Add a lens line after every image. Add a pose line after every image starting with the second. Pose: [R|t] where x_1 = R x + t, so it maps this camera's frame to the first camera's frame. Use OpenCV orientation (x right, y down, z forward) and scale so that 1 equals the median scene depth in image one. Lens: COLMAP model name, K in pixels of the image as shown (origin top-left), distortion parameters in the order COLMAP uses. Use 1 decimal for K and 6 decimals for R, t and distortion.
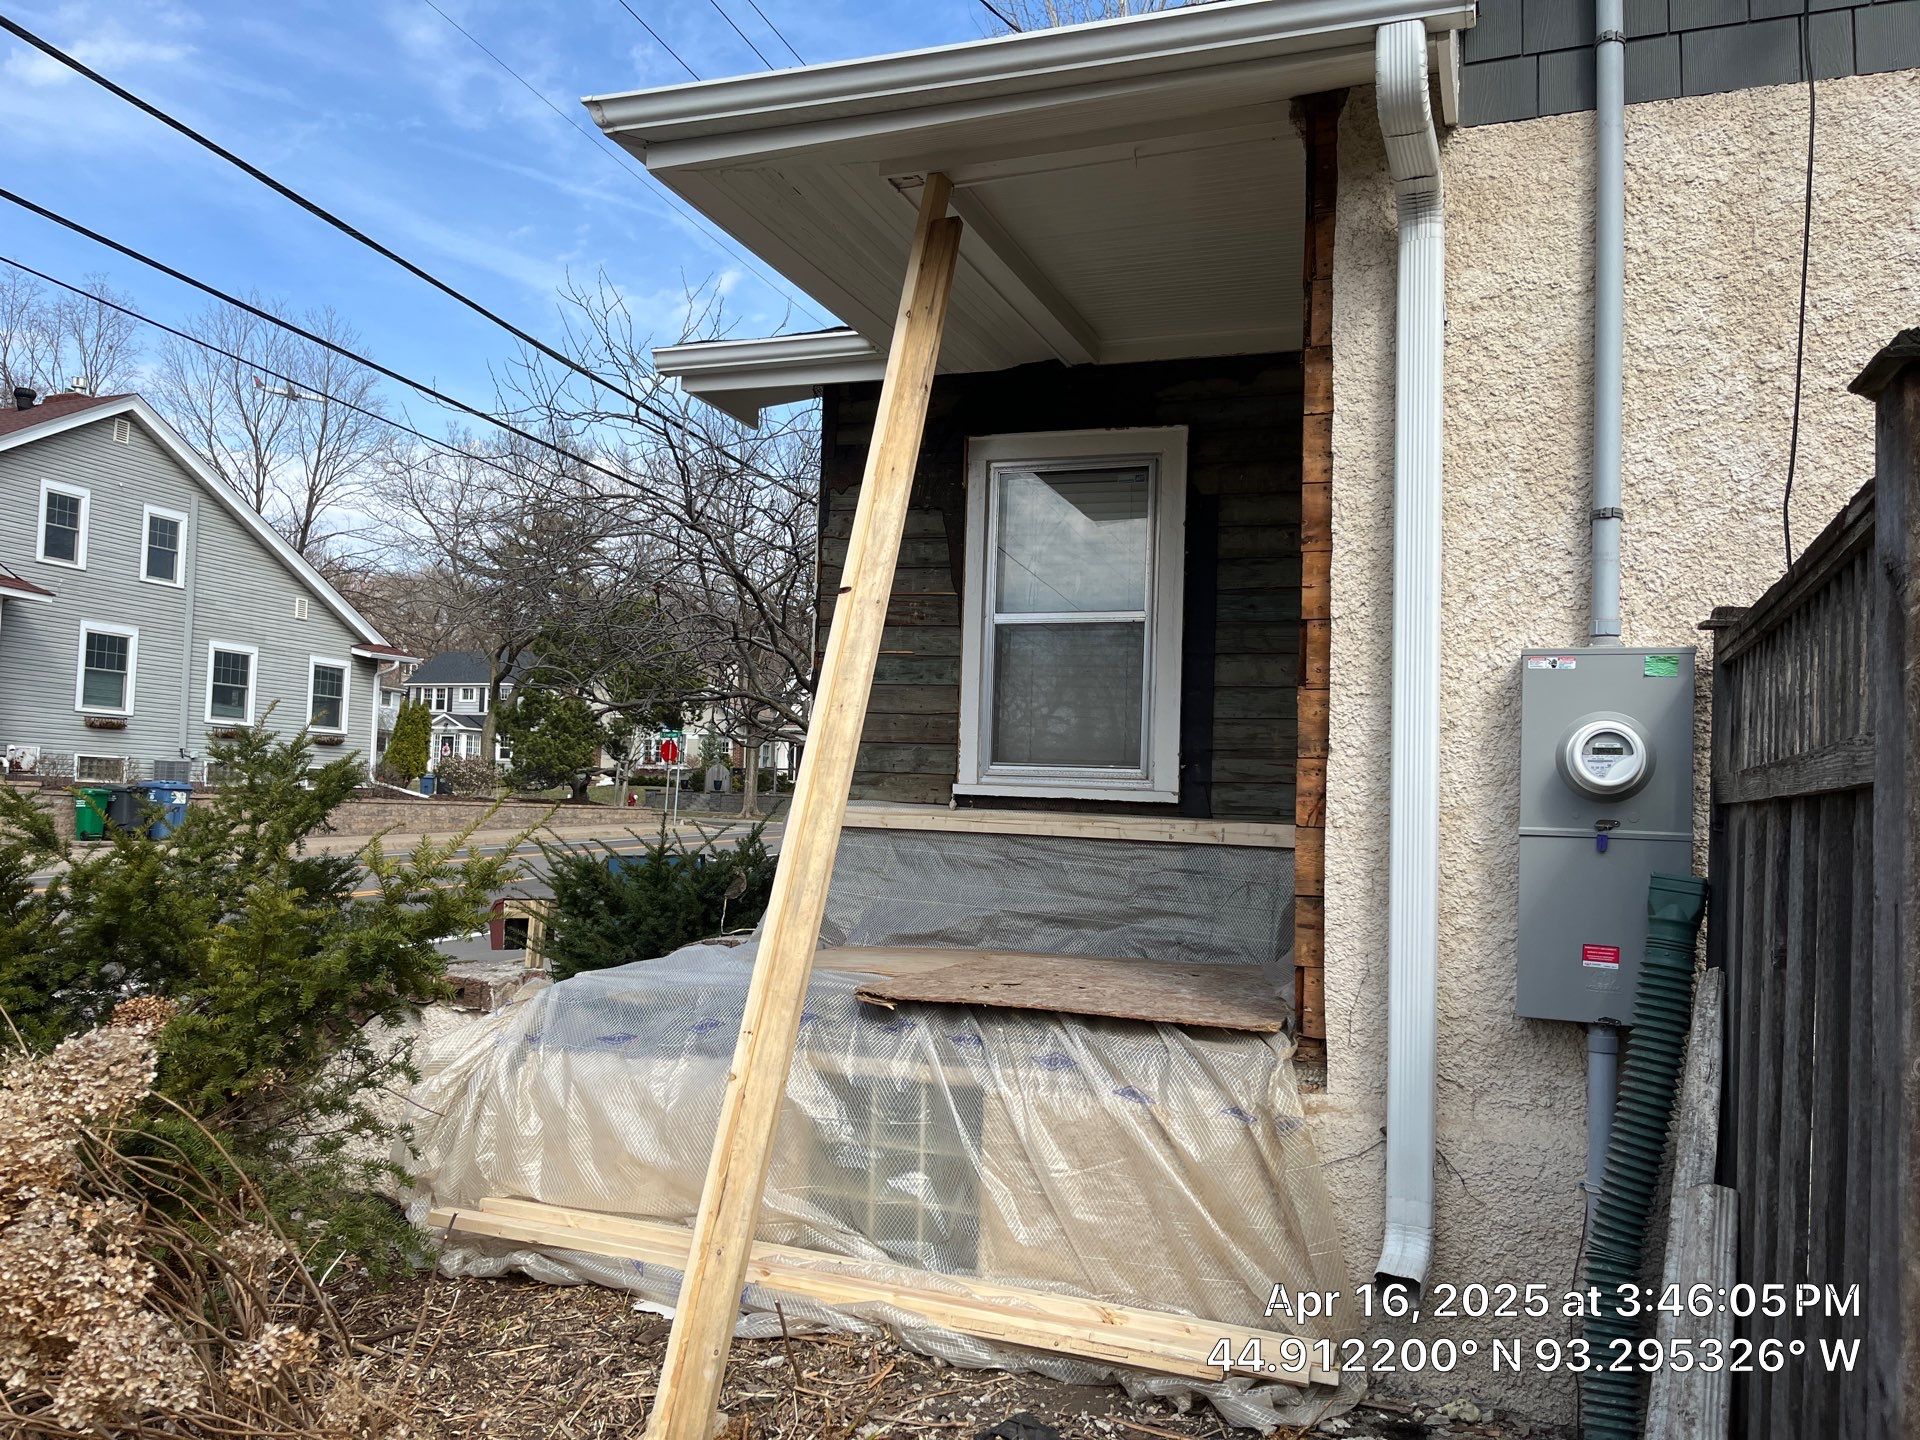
lens RADIAL K [[1397.0, 0, 960.0], [0, 1397.0, 720.0], [0, 0, 1]] dist [-0.012998, -0.001050]
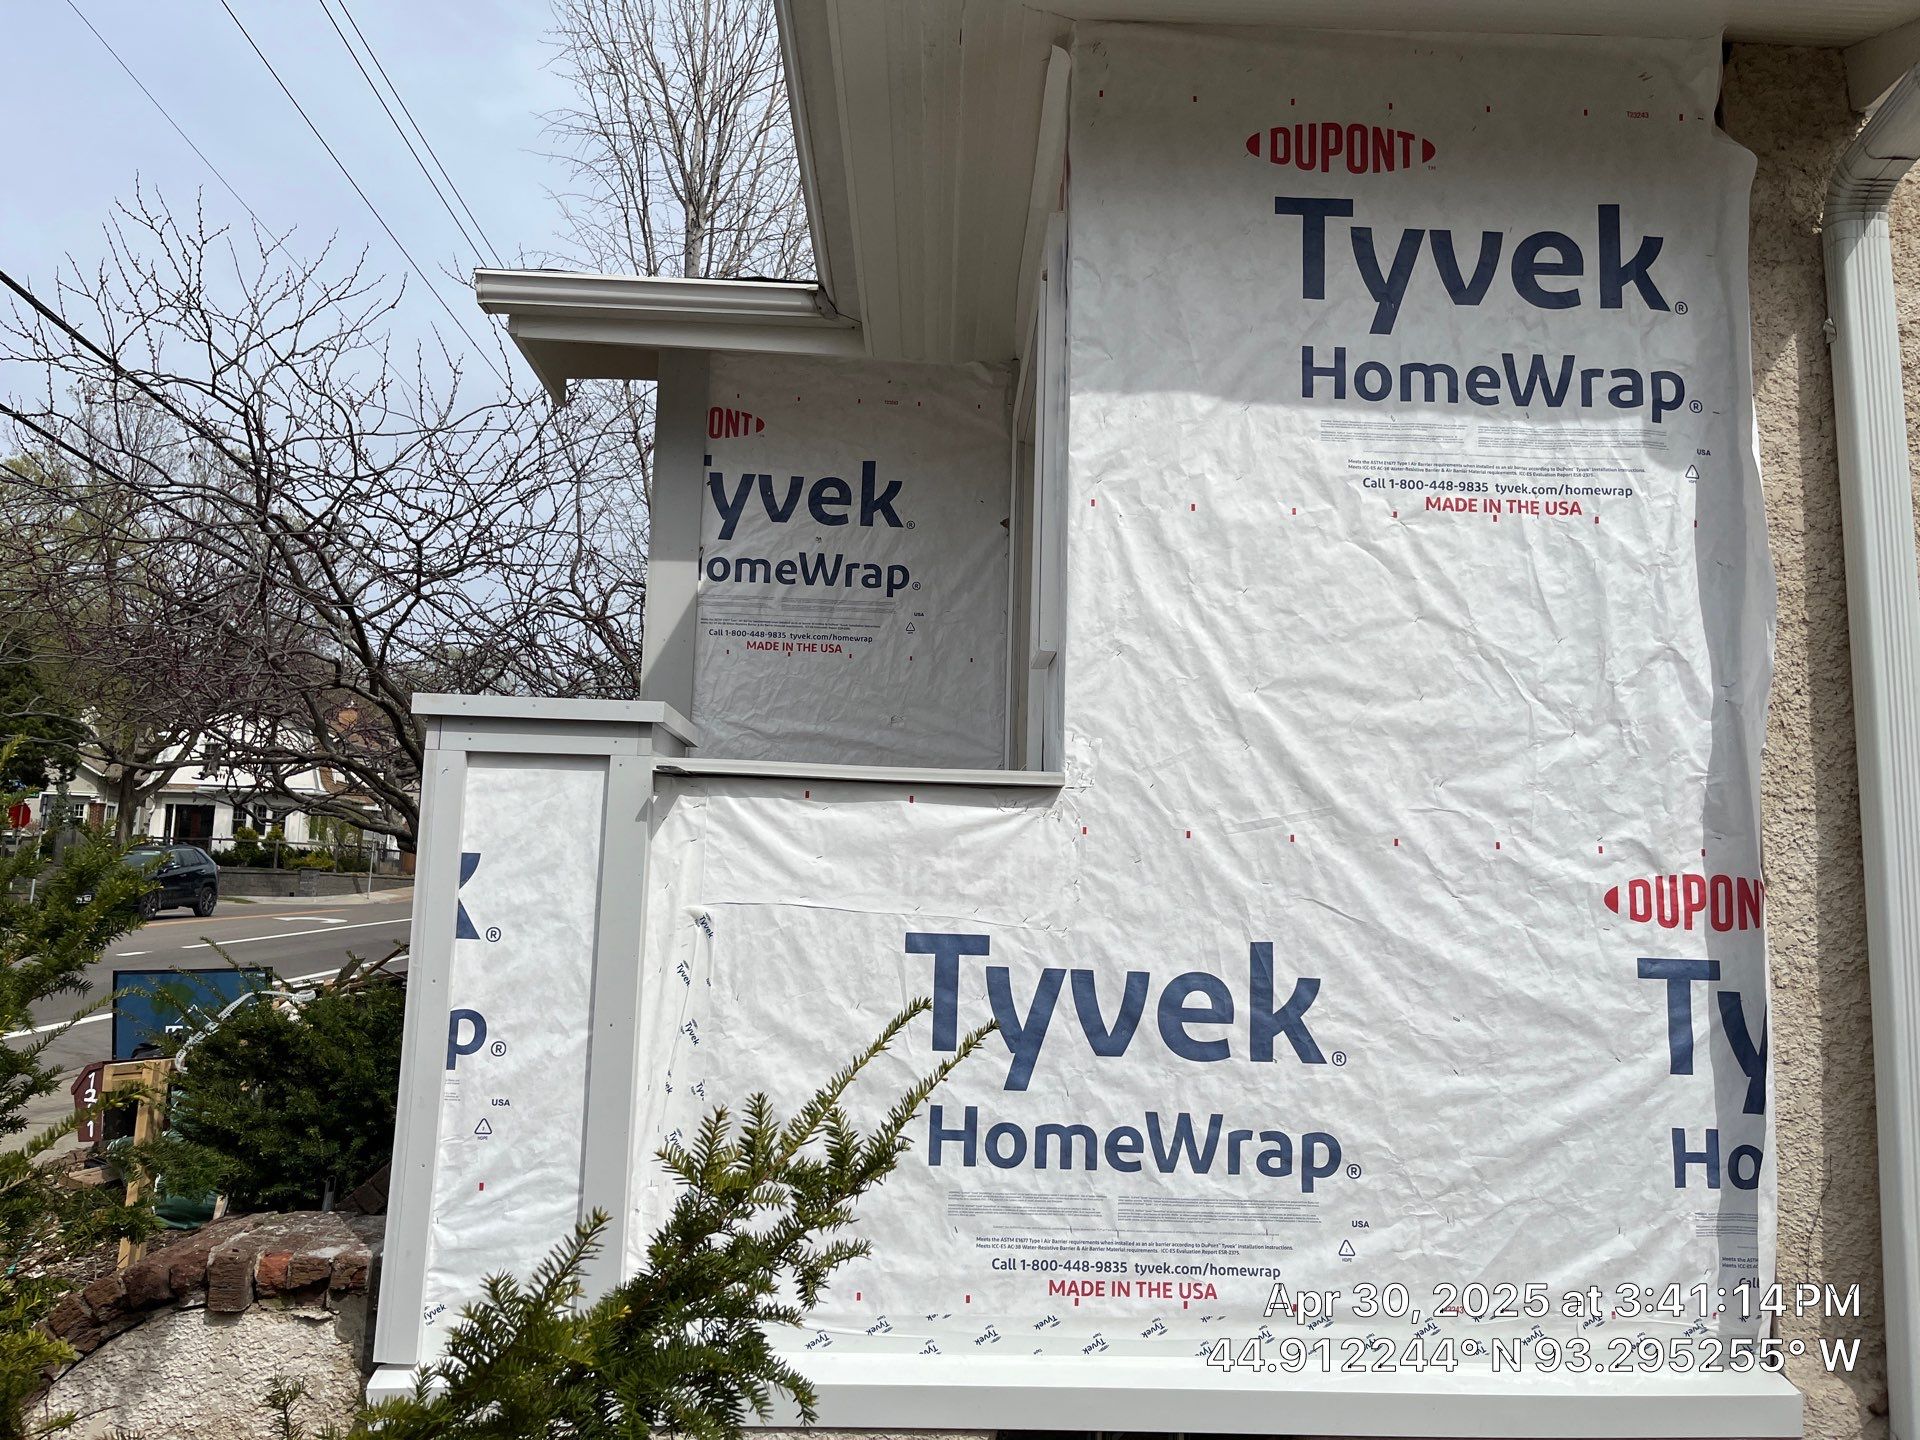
lens RADIAL K [[1397.0, 0, 960.0], [0, 1397.0, 720.0], [0, 0, 1]] dist [-0.012998, -0.001050]
pose [[0.922052, 0.048425, 0.384025, -0.425445], [-0.027467, 0.997828, -0.059876, -0.009303], [-0.386090, 0.044661, 0.921379, 0.476221]]
